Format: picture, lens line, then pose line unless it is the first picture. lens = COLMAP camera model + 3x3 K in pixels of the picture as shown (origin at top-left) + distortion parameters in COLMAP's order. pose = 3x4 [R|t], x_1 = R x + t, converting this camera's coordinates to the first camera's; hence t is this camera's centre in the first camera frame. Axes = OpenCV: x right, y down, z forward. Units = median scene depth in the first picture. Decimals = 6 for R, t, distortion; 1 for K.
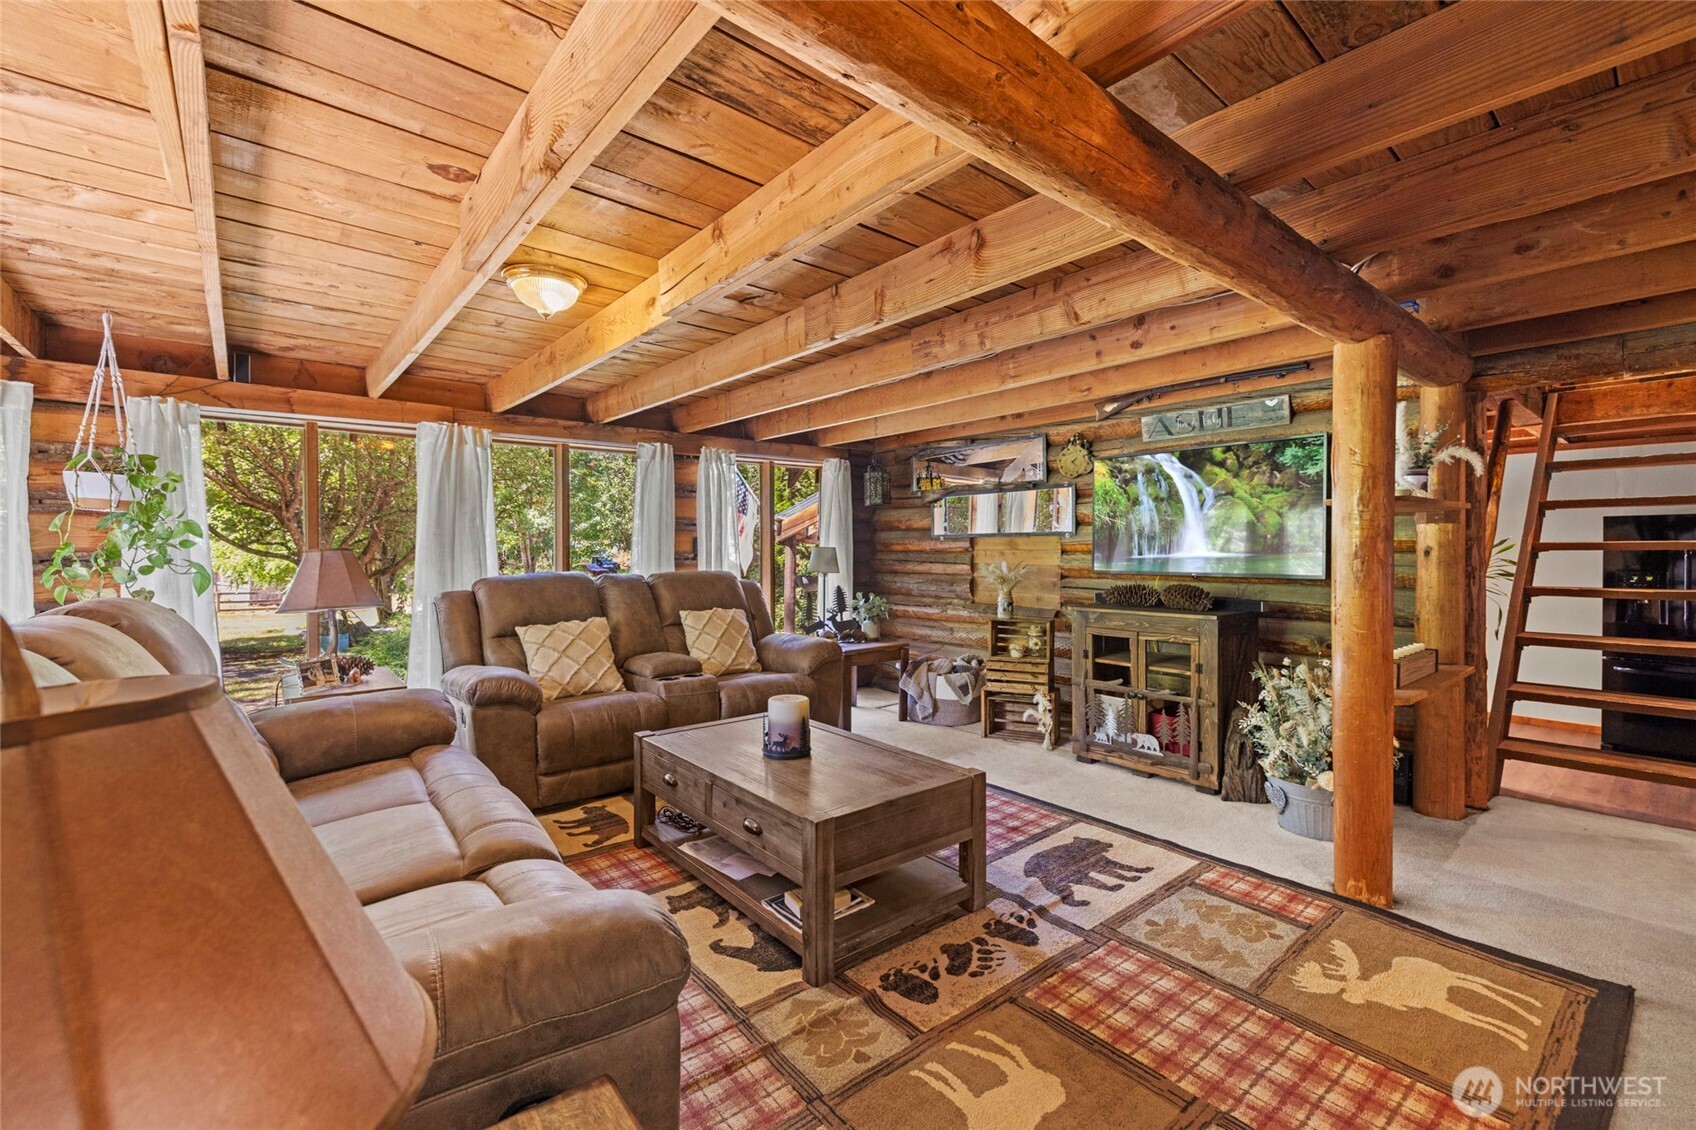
lens RADIAL K [[715.0, 0, 836.6], [0, 715.0, 556.9], [0, 0, 1]] dist [-0.001426, -0.000978]
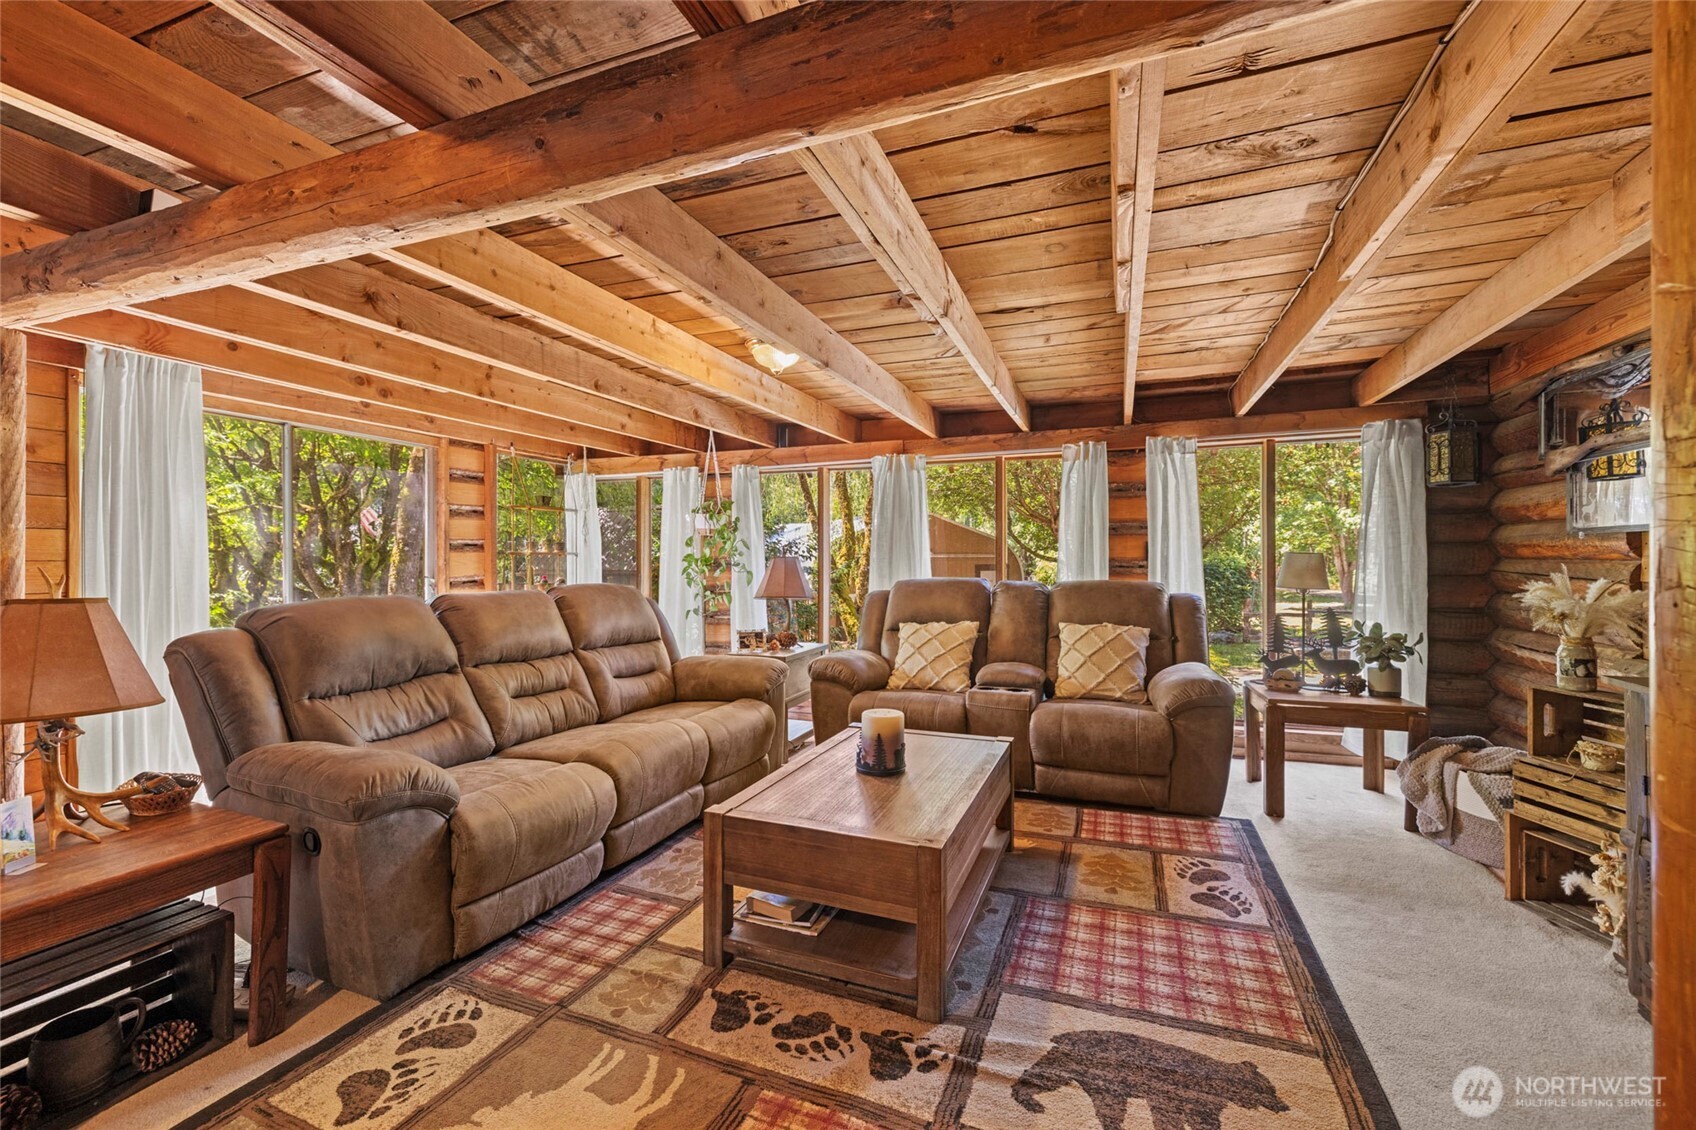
lens RADIAL K [[715.0, 0, 821.5], [0, 715.0, 555.6], [0, 0, 1]] dist [-0.001426, -0.000978]
pose [[0.474624, -0.001178, -0.880188, 0.658102], [-0.005821, 0.999973, -0.004477, -0.008159], [0.880169, 0.007249, 0.474605, 0.415600]]
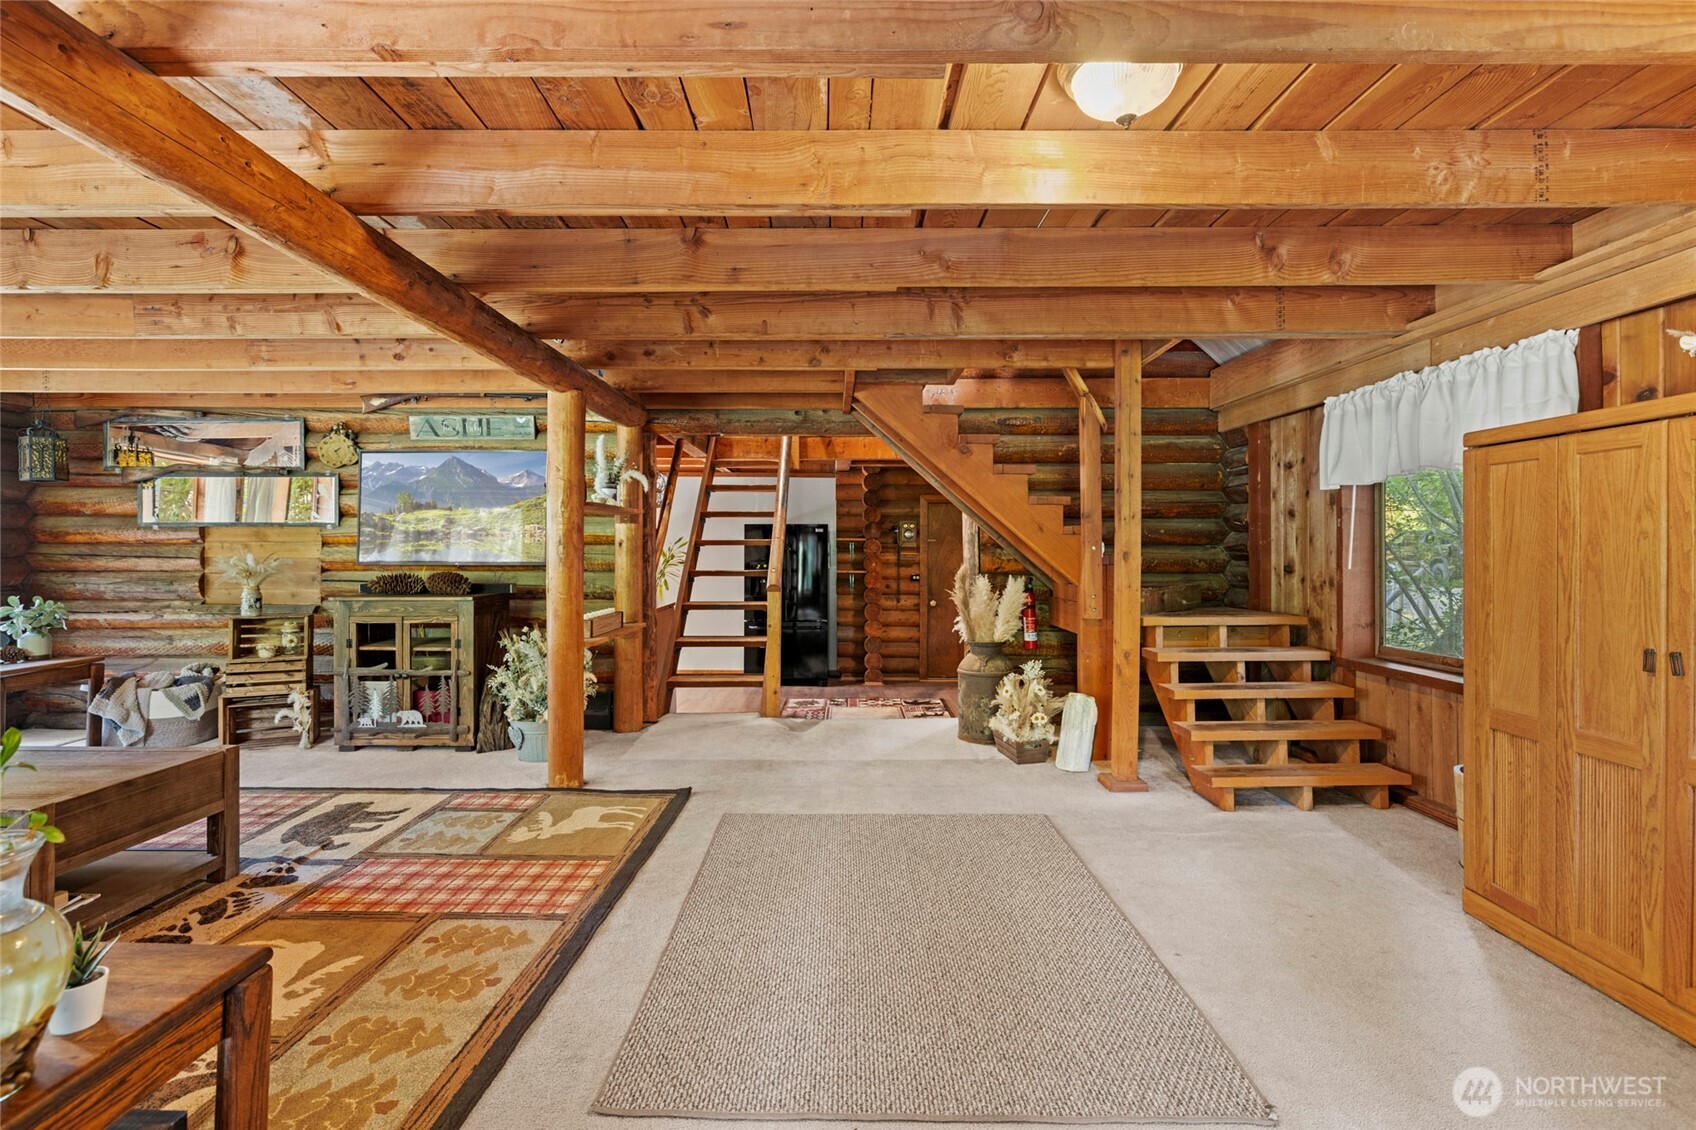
lens RADIAL K [[801.7, 0, 847.9], [0, 801.7, 546.9], [0, 0, 1]] dist [-0.004938, 0.000985]
pose [[0.632550, 0.007486, 0.774483, -0.109638], [0.005124, 0.999891, -0.013850, 0.024482], [-0.774502, 0.012729, 0.632443, -0.349364]]
